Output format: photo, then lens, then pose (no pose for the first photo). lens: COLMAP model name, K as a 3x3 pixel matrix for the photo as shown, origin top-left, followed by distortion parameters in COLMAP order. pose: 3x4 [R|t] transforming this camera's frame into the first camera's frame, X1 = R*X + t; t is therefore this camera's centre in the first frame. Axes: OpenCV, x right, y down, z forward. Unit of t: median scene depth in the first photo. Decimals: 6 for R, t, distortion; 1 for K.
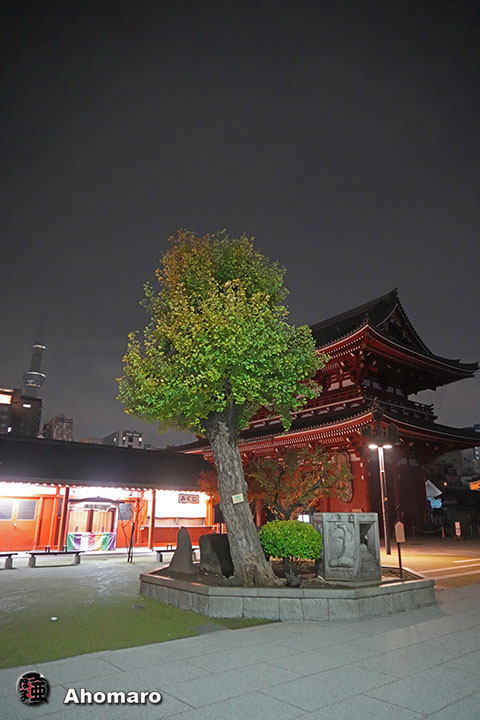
lens RADIAL K [[493.6, 0, 236.0], [0, 493.6, 363.4], [0, 0, 1]] dist [-0.031777, 0.015712]
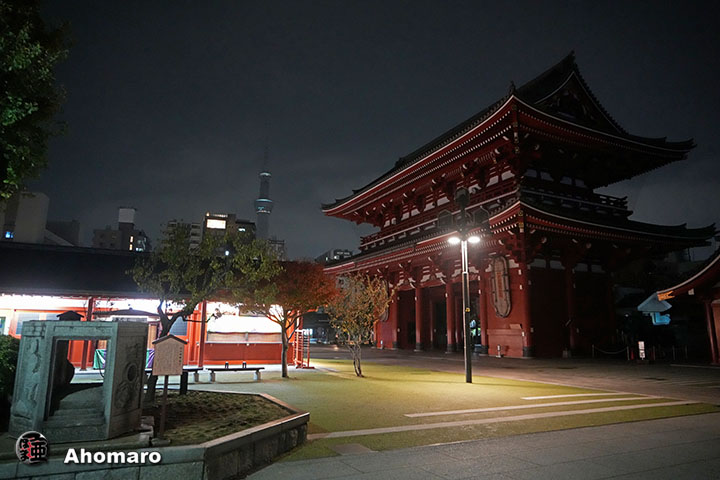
lens RADIAL K [[493.6, 0, 365.4], [0, 493.6, 238.9], [0, 0, 1]] dist [-0.031777, 0.015712]
pose [[0.973083, -0.040384, -0.226889, 0.174907], [0.065111, 0.992592, 0.102576, 0.044842], [0.221066, -0.114588, 0.968504, 0.137965]]
